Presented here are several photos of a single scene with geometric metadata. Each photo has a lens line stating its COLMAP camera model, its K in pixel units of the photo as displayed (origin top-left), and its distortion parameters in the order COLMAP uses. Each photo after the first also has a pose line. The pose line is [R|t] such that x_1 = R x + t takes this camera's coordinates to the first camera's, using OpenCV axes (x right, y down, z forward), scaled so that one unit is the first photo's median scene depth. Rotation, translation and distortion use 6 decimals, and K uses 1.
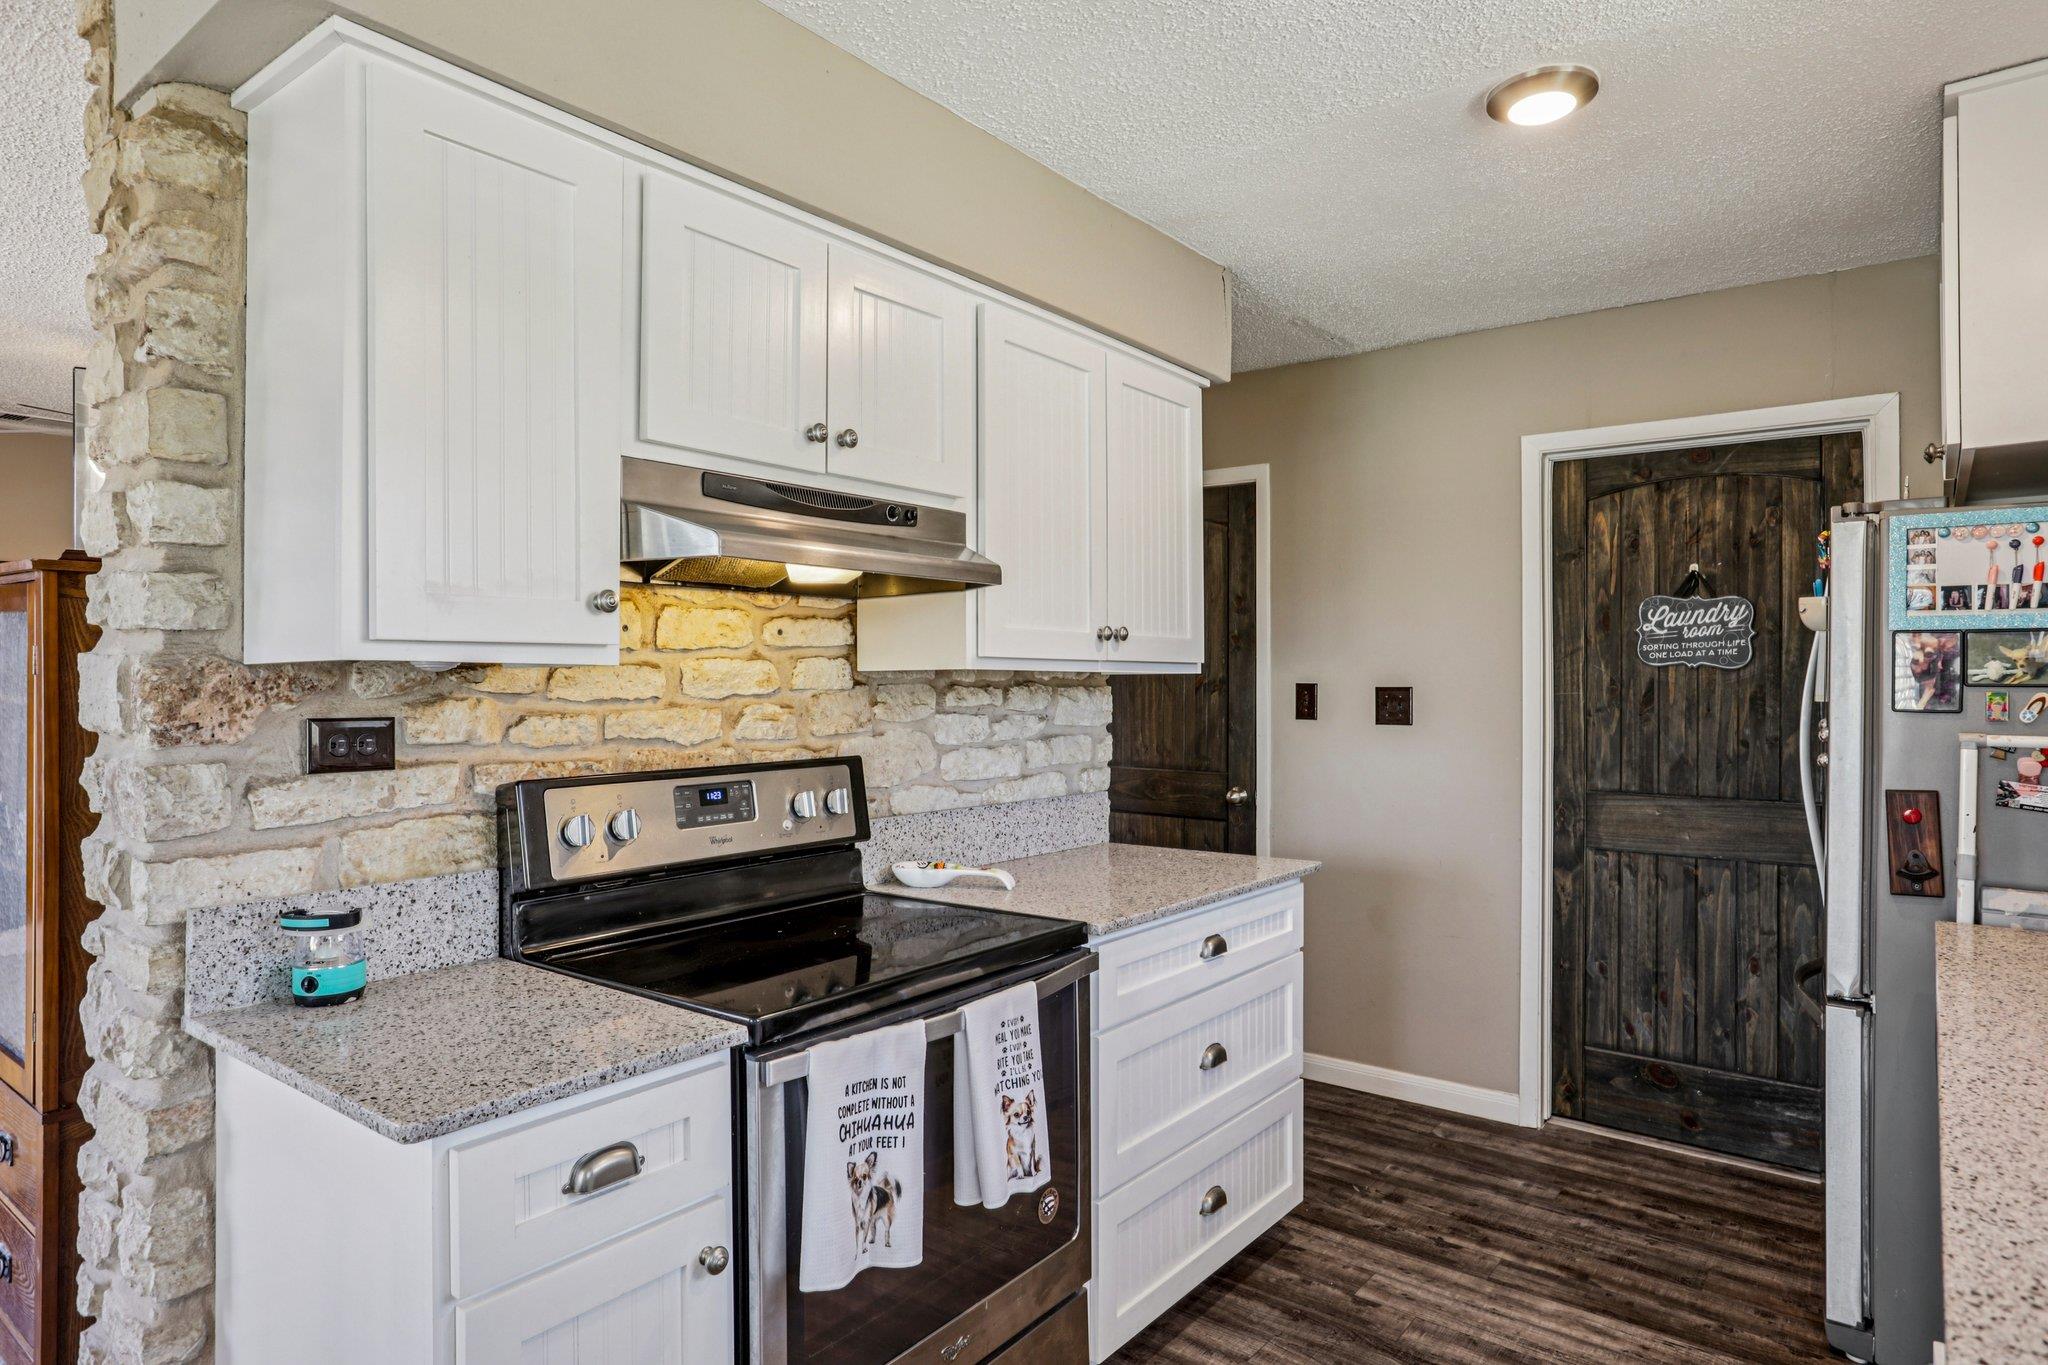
lens RADIAL K [[1171.9, 0, 1019.1], [0, 1171.9, 682.0], [0, 0, 1]] dist [-0.058880, 0.042654]
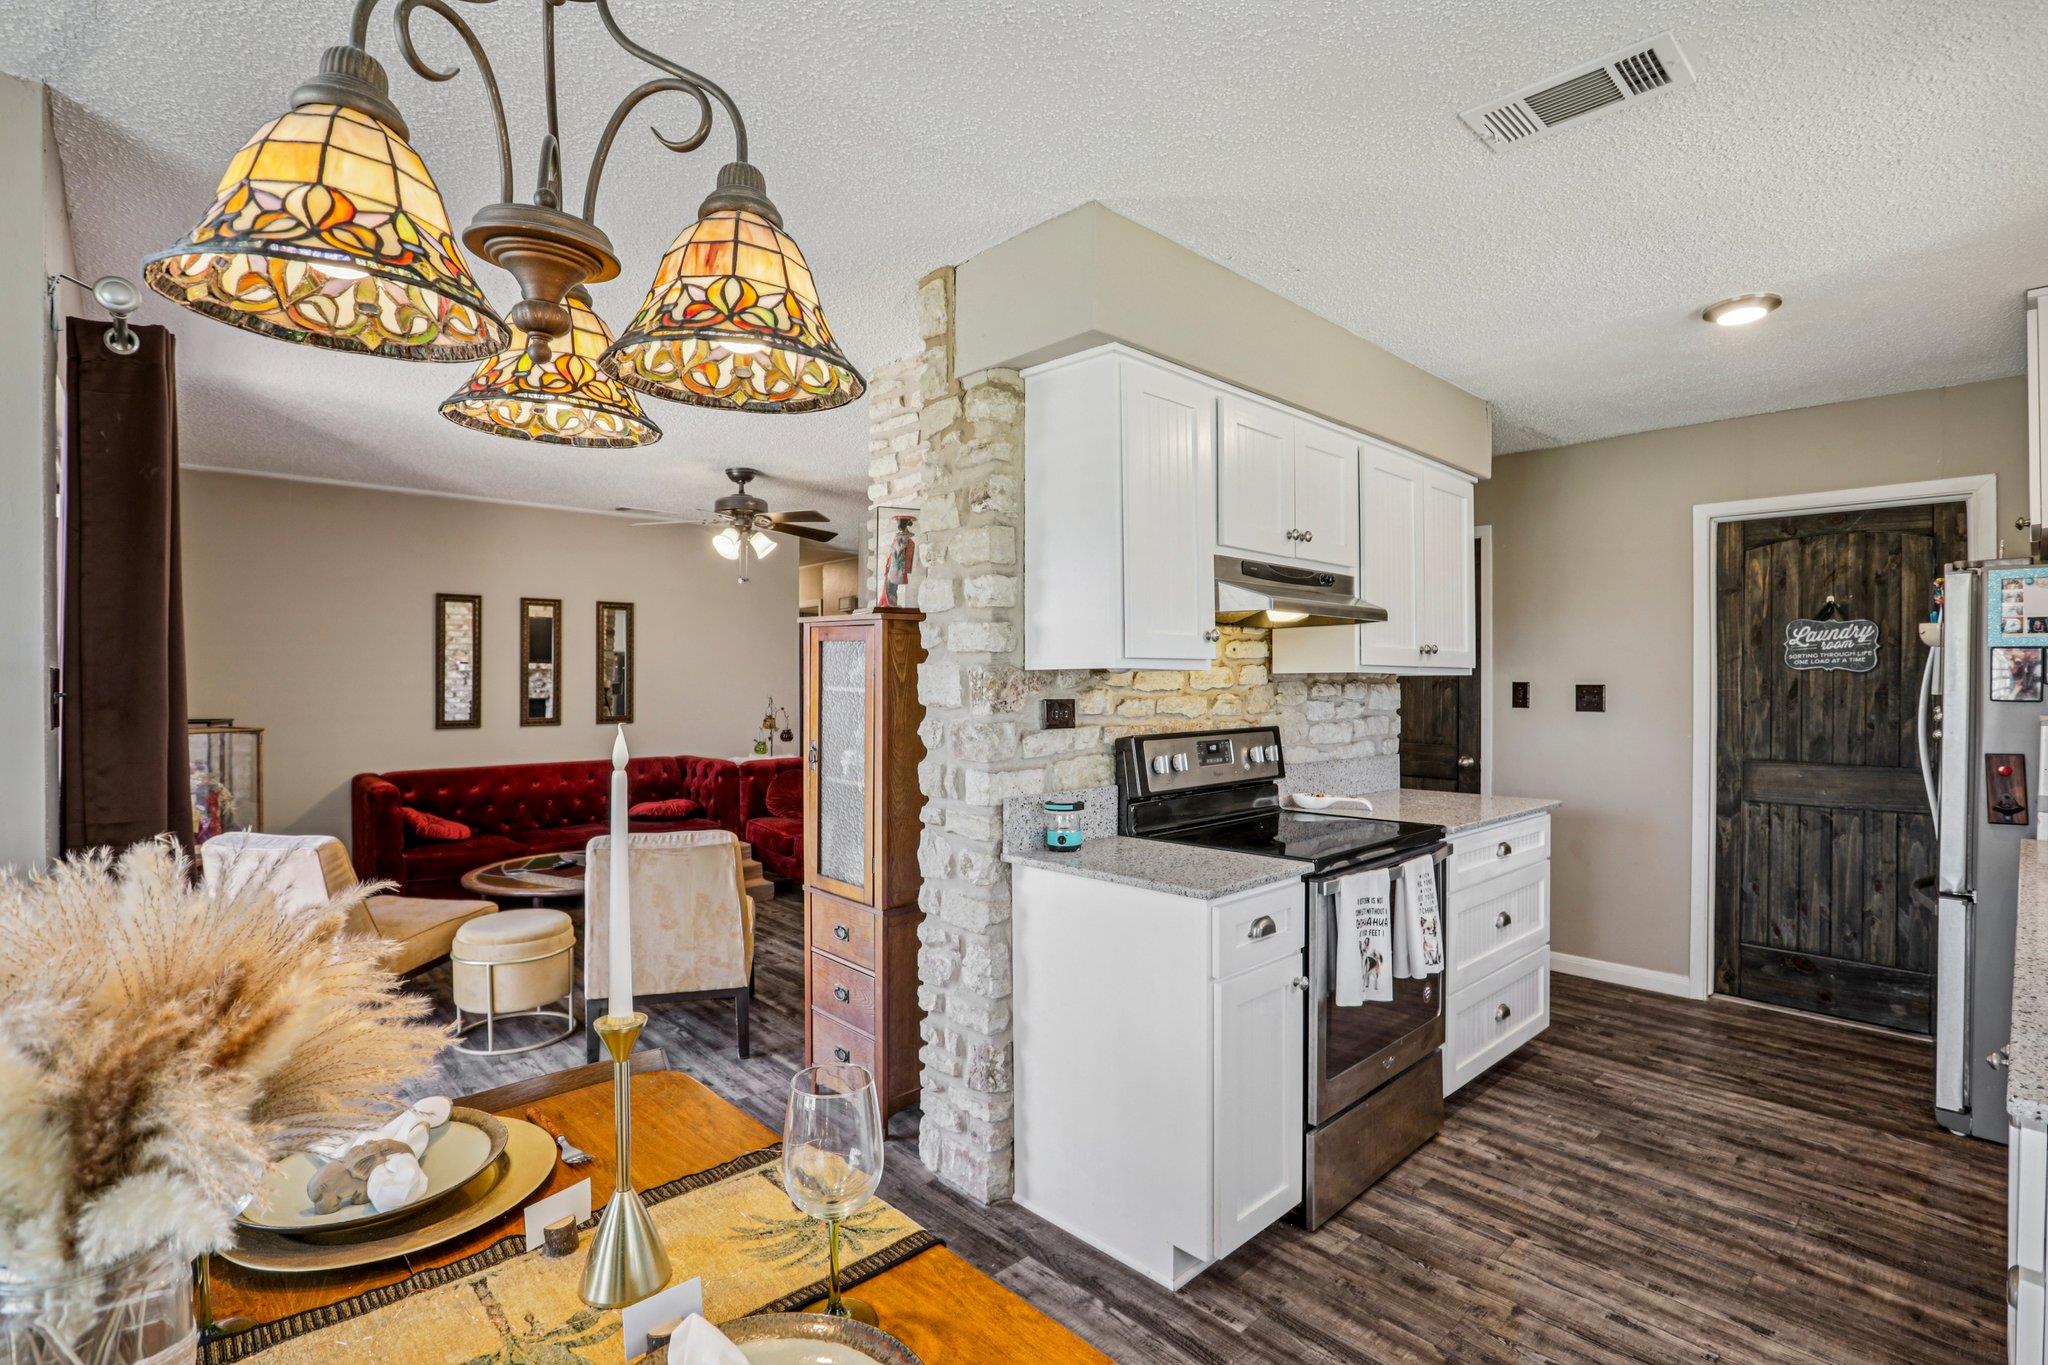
lens RADIAL K [[959.3, 0, 1029.1], [0, 959.3, 684.6], [0, 0, 1]] dist [-0.054548, 0.019089]
pose [[0.987901, 0.002221, -0.155071, -0.258271], [-0.001617, 0.999991, 0.004020, 0.001259], [0.155078, -0.003721, 0.987895, -0.341400]]
